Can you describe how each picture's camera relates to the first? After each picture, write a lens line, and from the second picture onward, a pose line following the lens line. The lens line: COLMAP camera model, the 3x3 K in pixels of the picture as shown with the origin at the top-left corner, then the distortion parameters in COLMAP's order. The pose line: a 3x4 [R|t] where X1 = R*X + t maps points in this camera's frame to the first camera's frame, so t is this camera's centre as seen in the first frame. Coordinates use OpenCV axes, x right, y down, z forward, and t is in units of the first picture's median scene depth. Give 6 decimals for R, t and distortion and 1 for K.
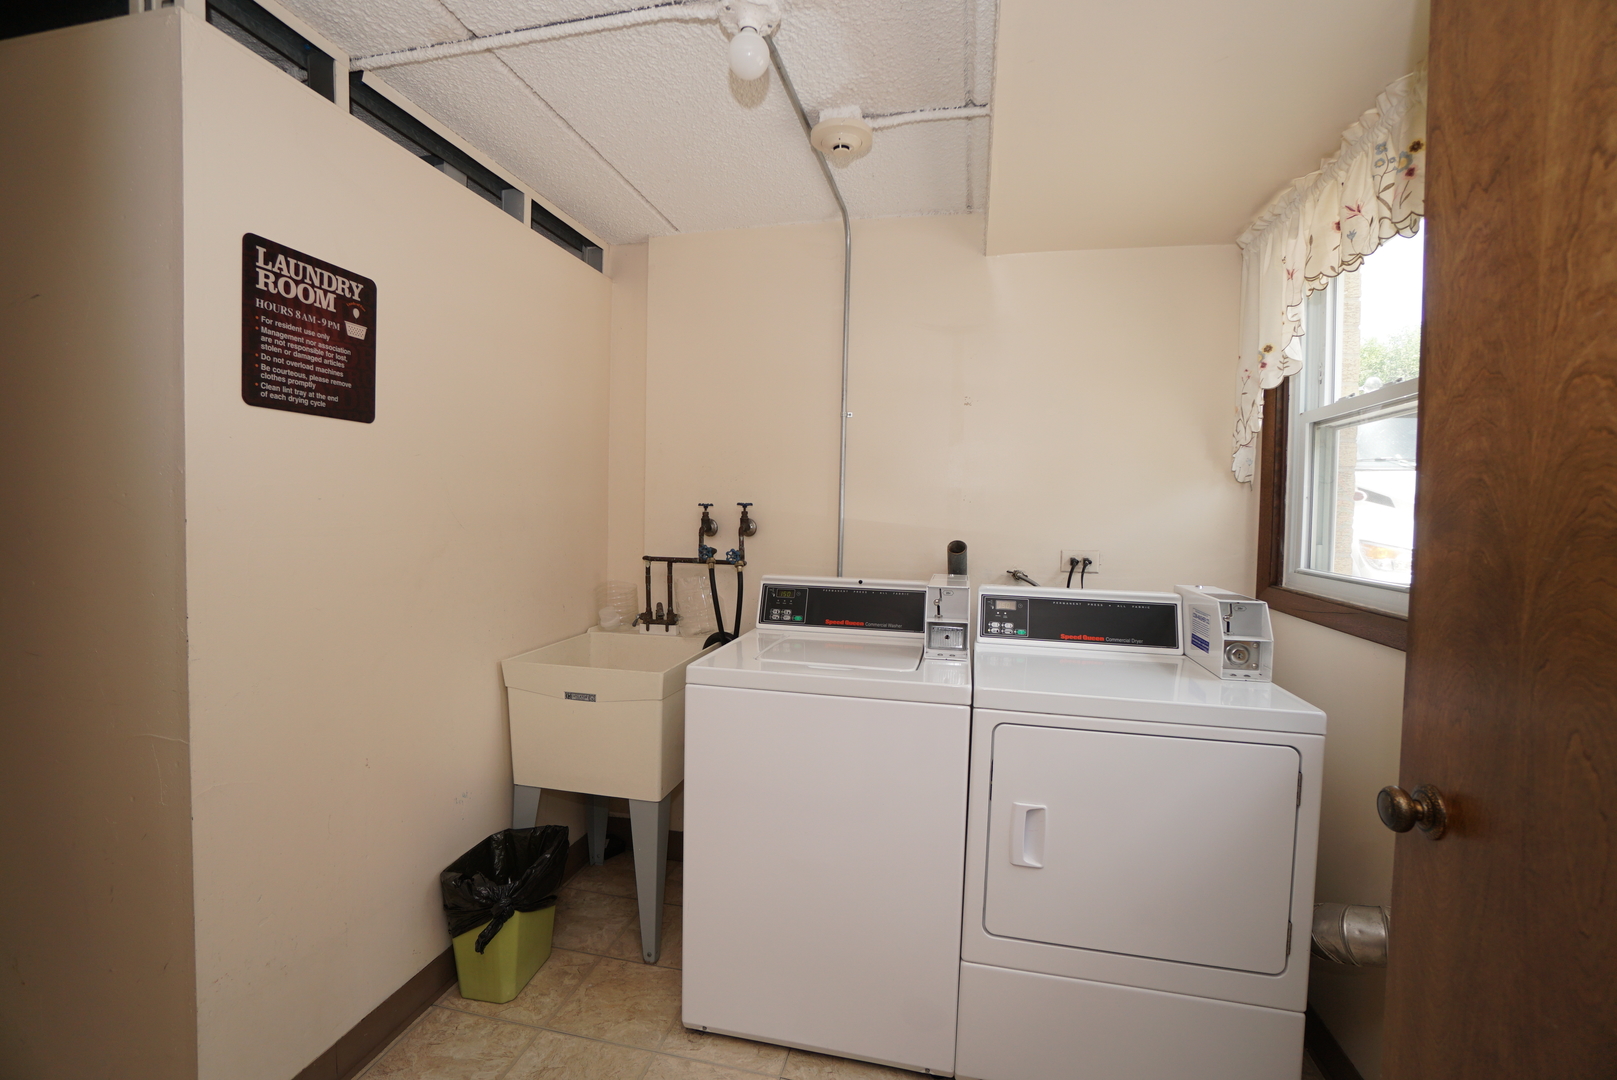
lens RADIAL K [[718.4, 0, 807.0], [0, 718.4, 532.7], [0, 0, 1]] dist [-0.065515, 0.024613]
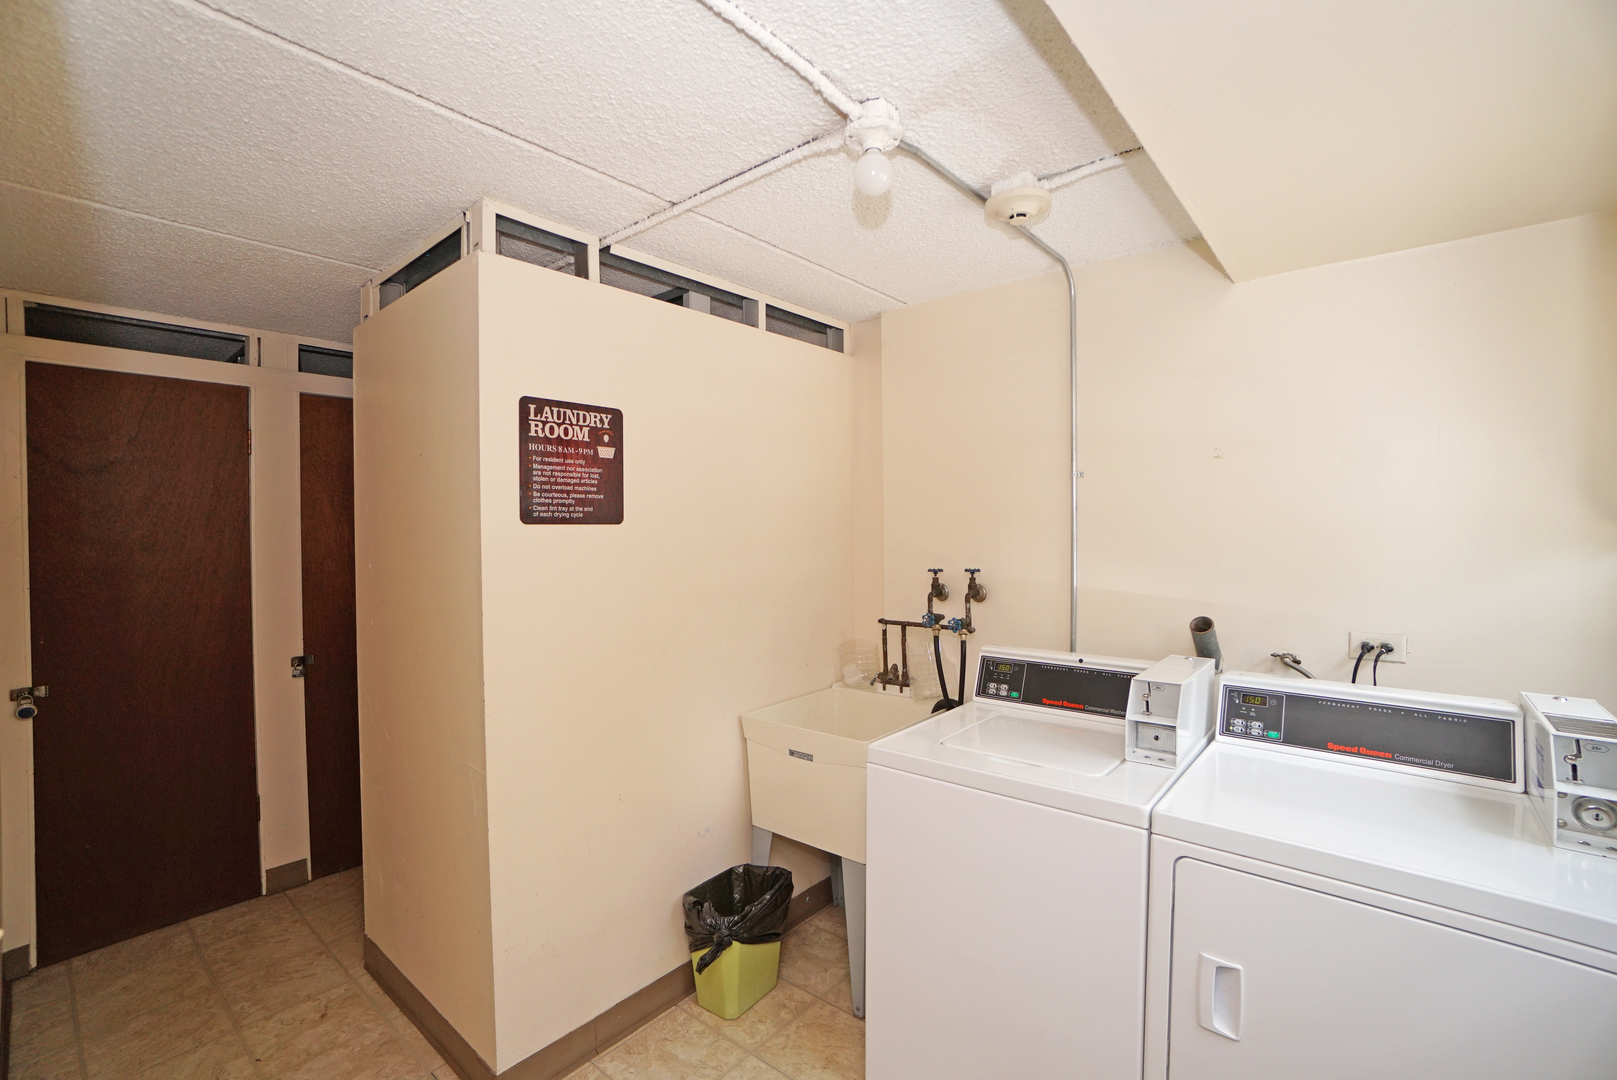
lens RADIAL K [[718.4, 0, 807.0], [0, 718.4, 532.7], [0, 0, 1]] dist [-0.065515, 0.024613]
pose [[0.888608, -0.020913, -0.458191, 0.222264], [0.009191, 0.999571, -0.027797, -0.089837], [0.458576, 0.020489, 0.888419, 0.023204]]
